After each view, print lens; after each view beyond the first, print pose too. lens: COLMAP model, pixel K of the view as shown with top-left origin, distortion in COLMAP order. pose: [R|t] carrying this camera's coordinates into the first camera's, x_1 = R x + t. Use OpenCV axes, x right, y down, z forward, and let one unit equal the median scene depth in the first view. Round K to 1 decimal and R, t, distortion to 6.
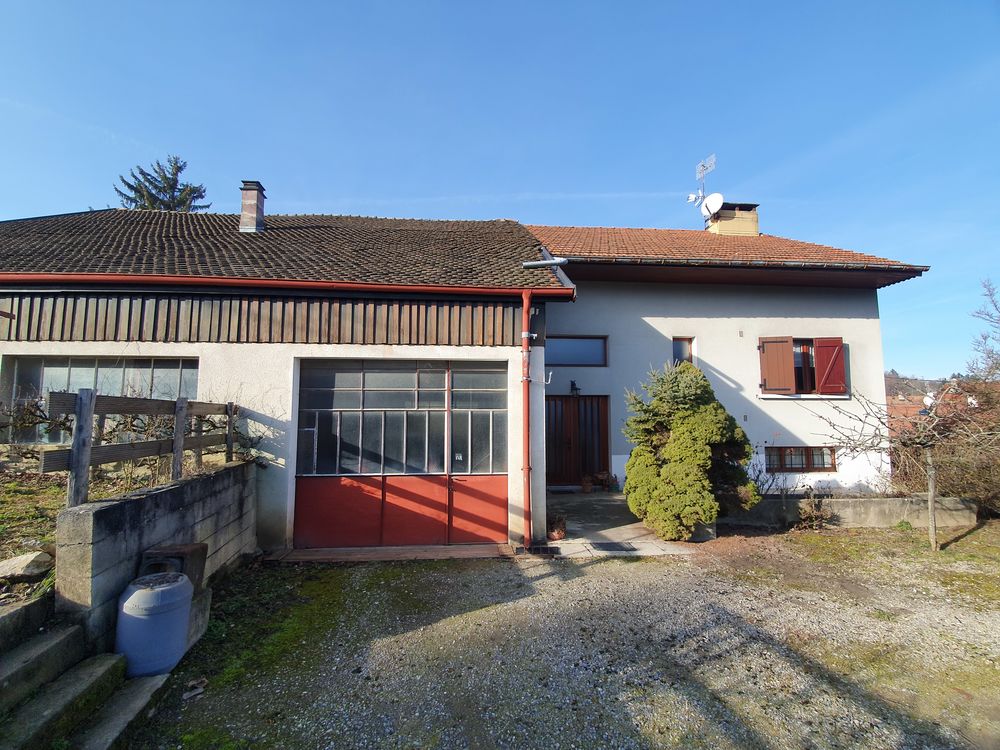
lens RADIAL K [[397.0, 0, 500.0], [0, 397.0, 375.0], [0, 0, 1]] dist [-0.013071, -0.000049]
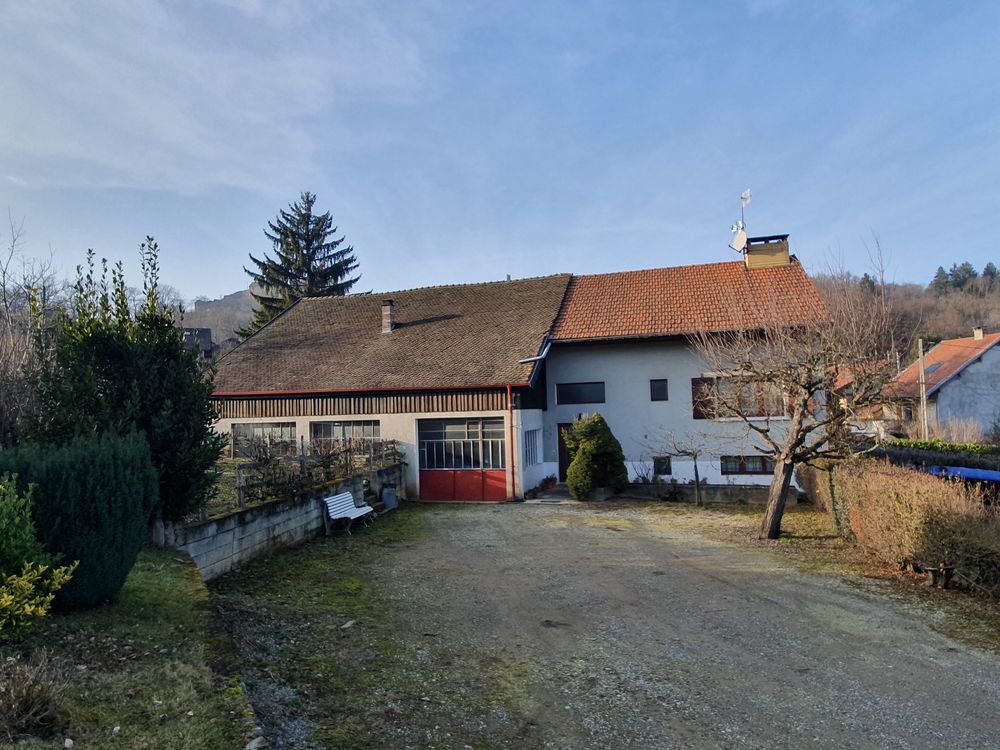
lens RADIAL K [[469.1, 0, 500.0], [0, 469.1, 375.0], [0, 0, 1]] dist [0.000246, 0.000005]
pose [[0.950545, -0.059826, -0.304771, 0.777190], [0.060216, 0.998152, -0.008128, -0.239235], [0.304694, -0.010626, 0.952391, -1.418001]]
